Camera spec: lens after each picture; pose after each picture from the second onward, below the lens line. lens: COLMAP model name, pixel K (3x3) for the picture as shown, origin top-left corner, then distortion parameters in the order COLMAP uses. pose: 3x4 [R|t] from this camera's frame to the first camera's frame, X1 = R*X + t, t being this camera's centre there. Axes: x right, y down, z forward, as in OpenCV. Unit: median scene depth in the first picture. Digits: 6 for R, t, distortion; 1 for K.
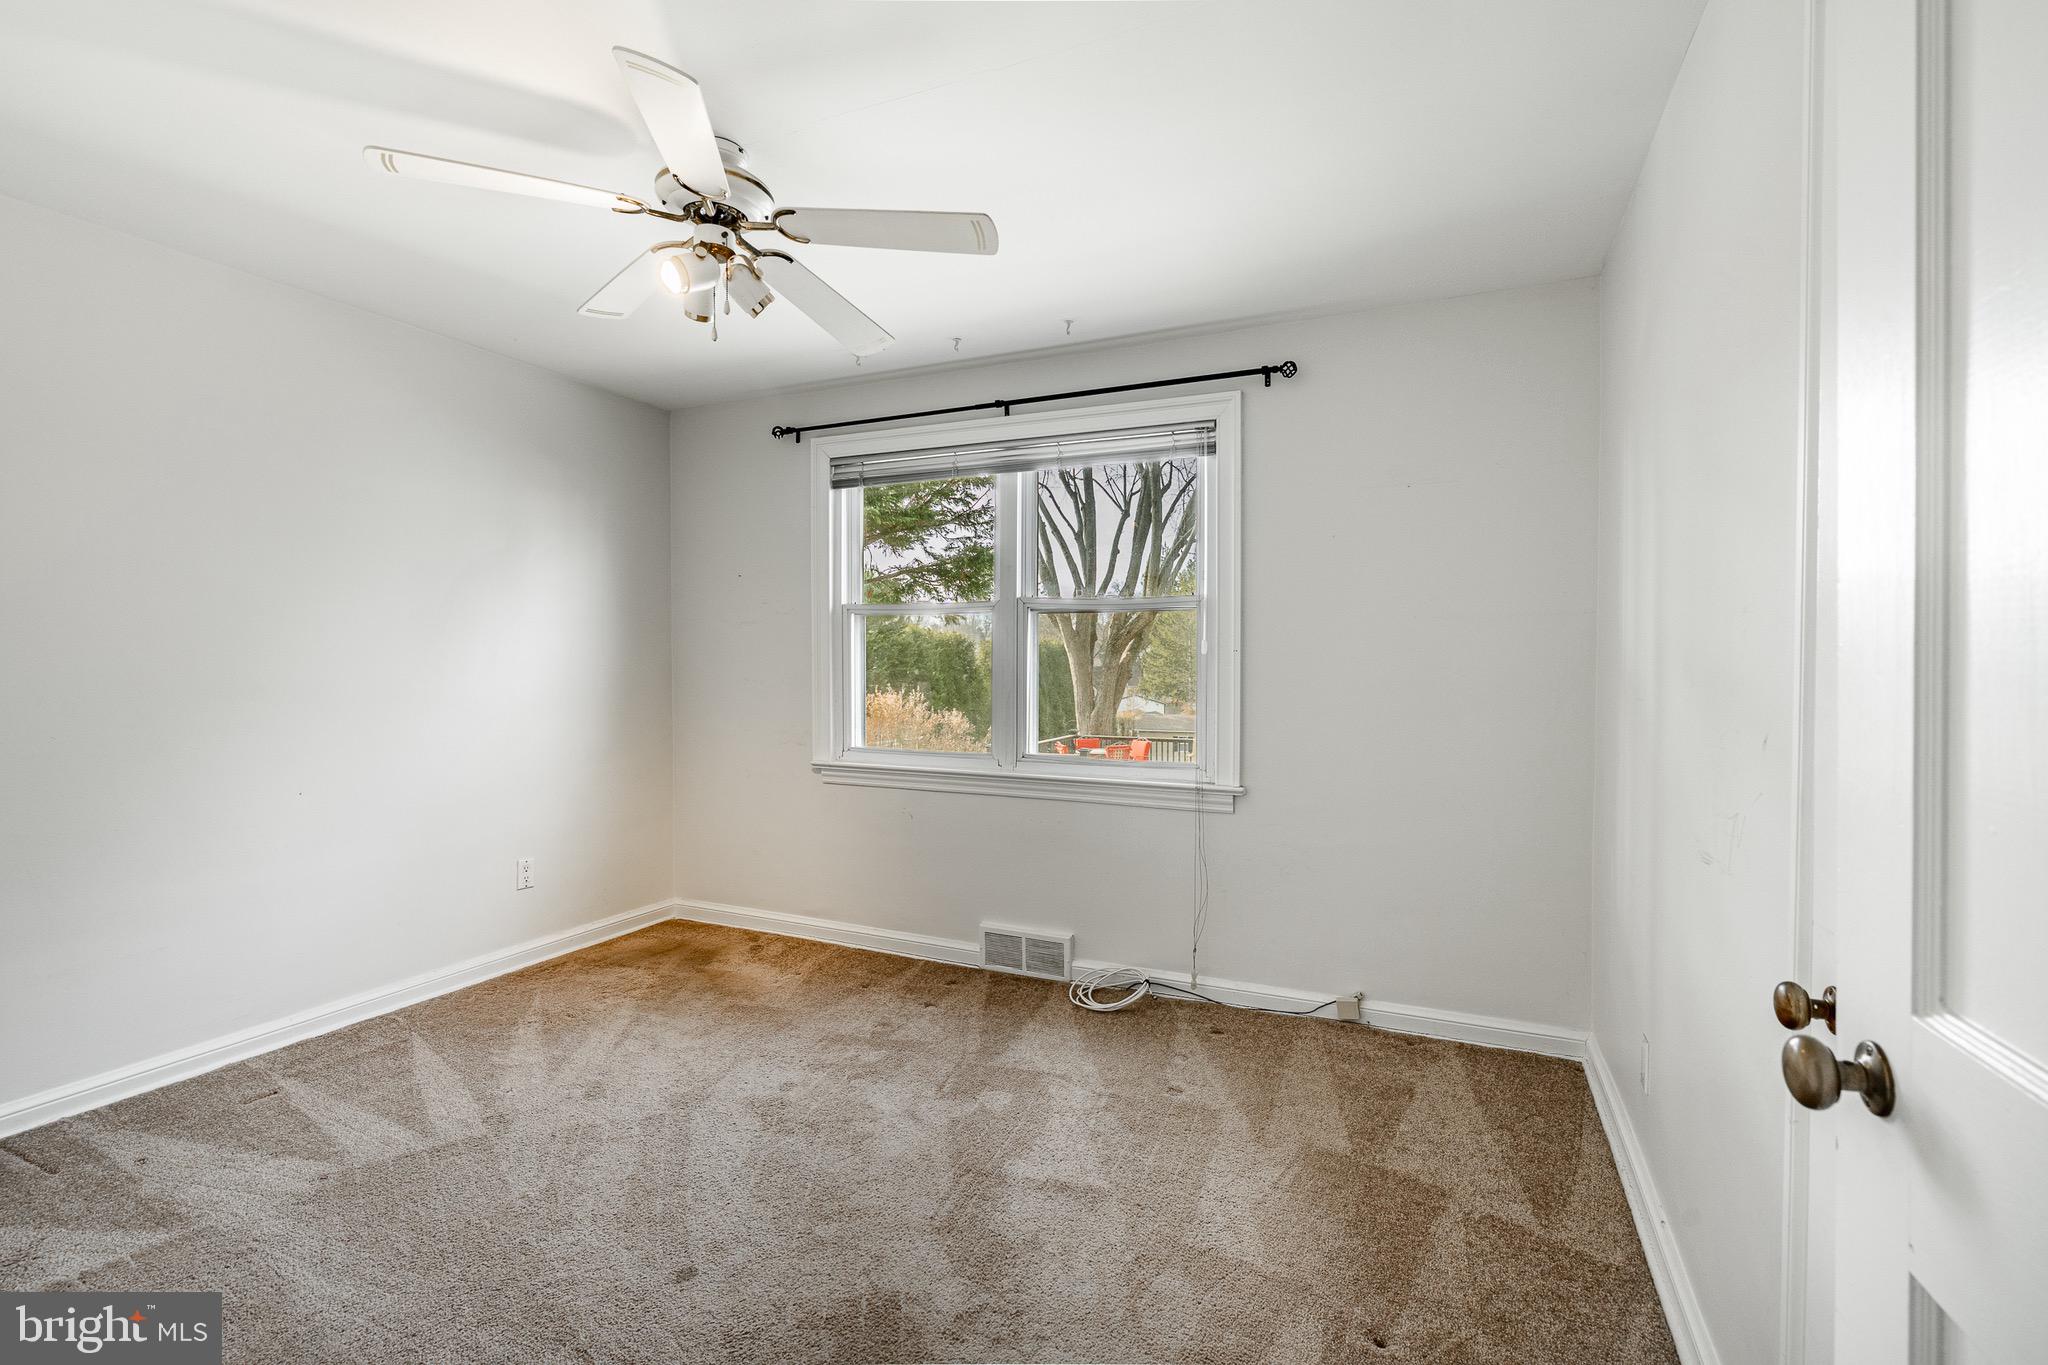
lens RADIAL K [[933.4, 0, 1019.0], [0, 933.4, 678.7], [0, 0, 1]] dist [-0.007830, 0.004114]
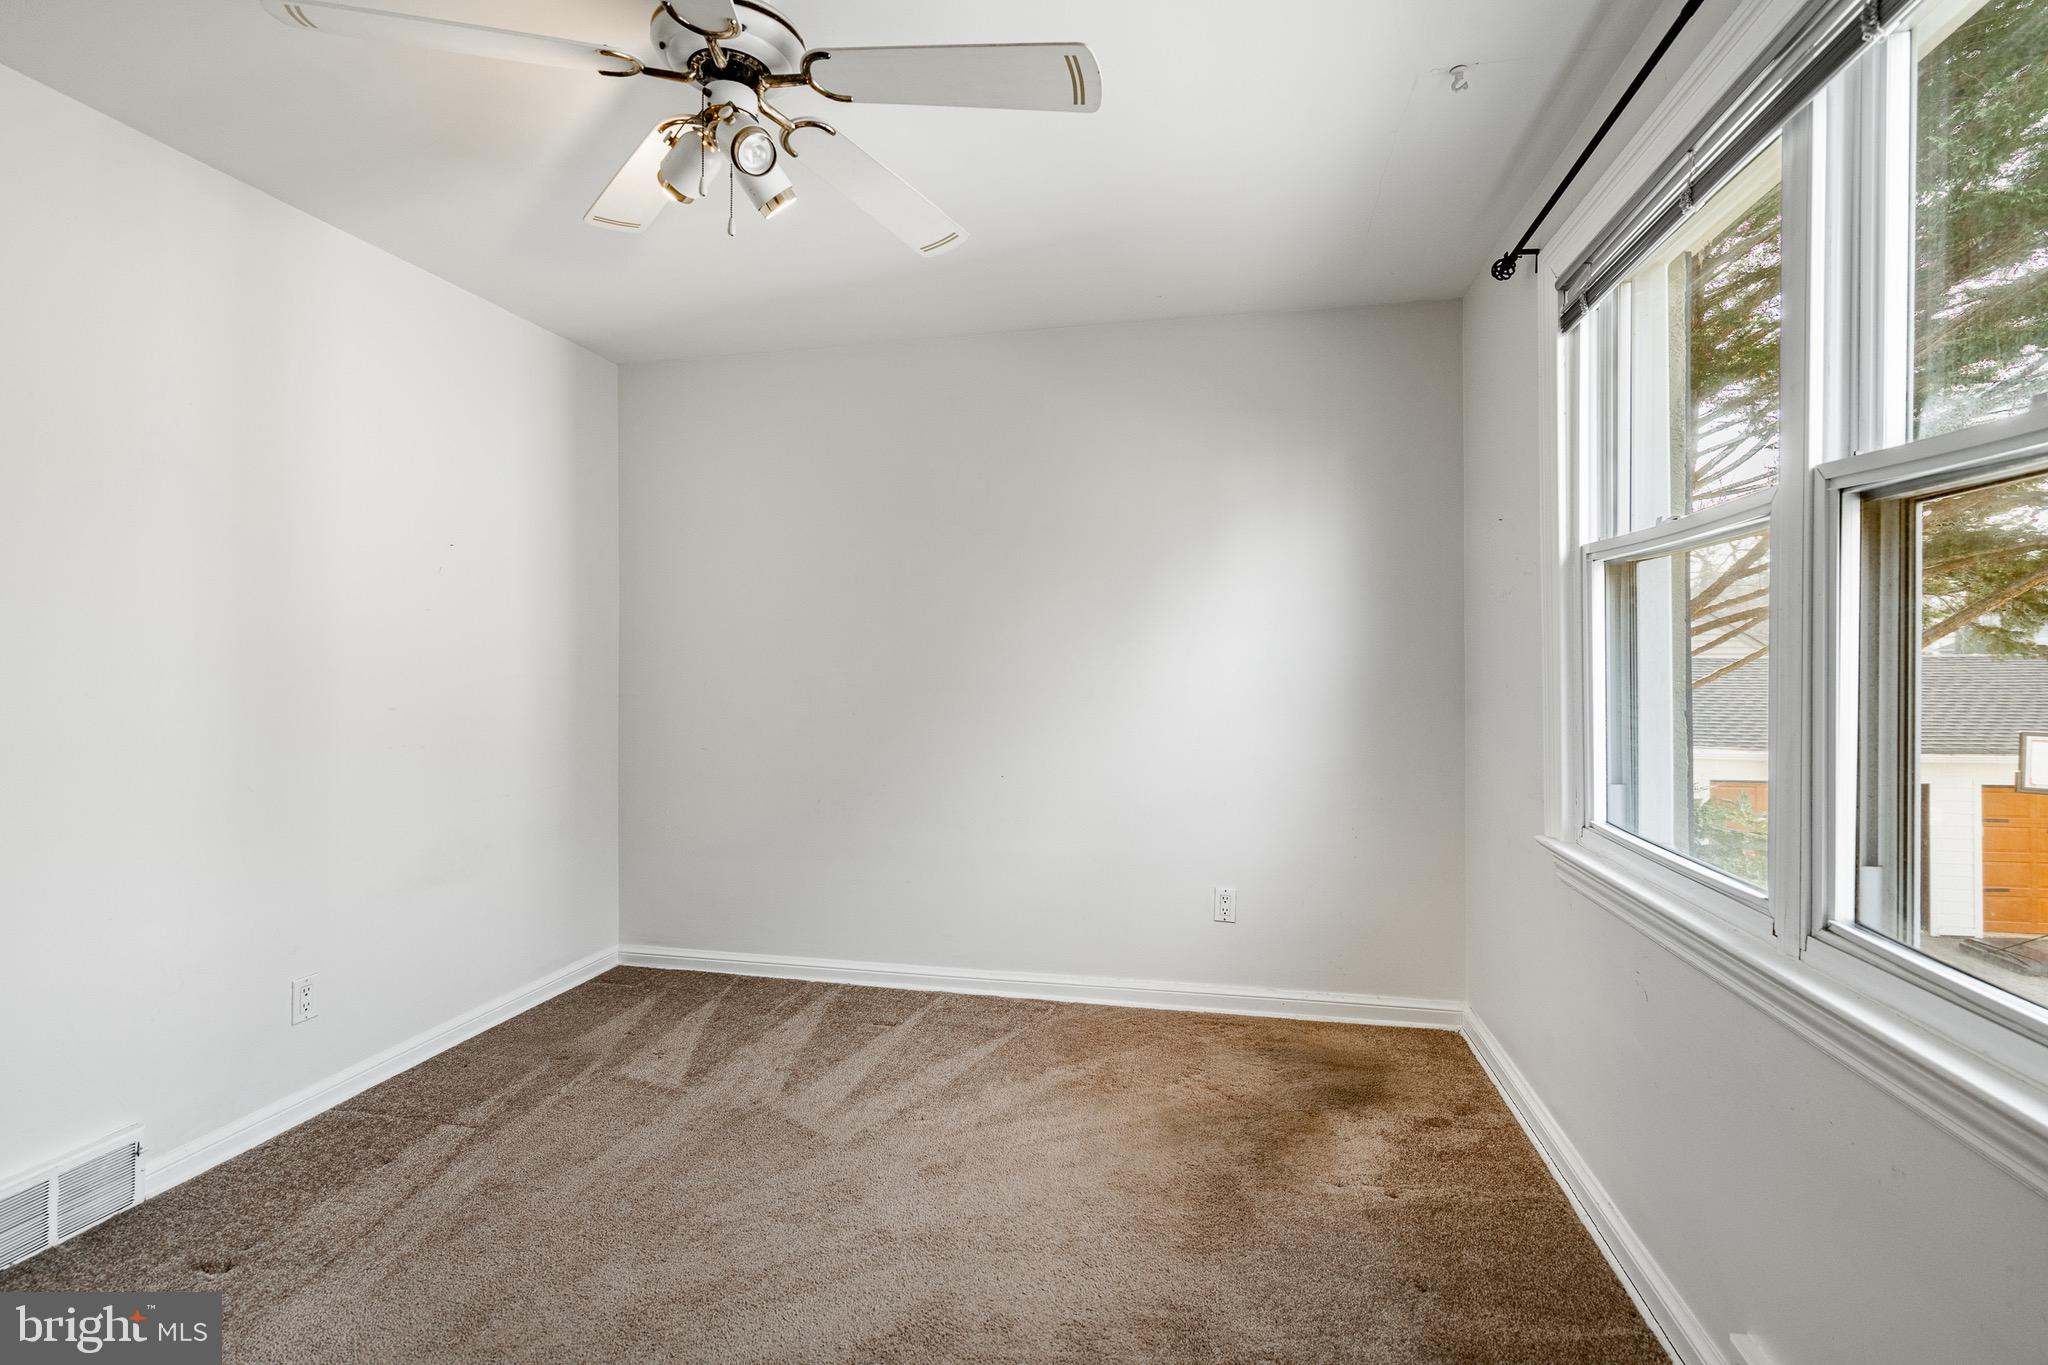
lens RADIAL K [[933.4, 0, 1019.3], [0, 933.4, 662.4], [0, 0, 1]] dist [-0.007830, 0.004114]
pose [[0.210011, -0.000299, -0.977699, 0.315654], [-0.013238, 0.999907, -0.003149, -0.011021], [0.977609, 0.013605, 0.209987, 0.729024]]
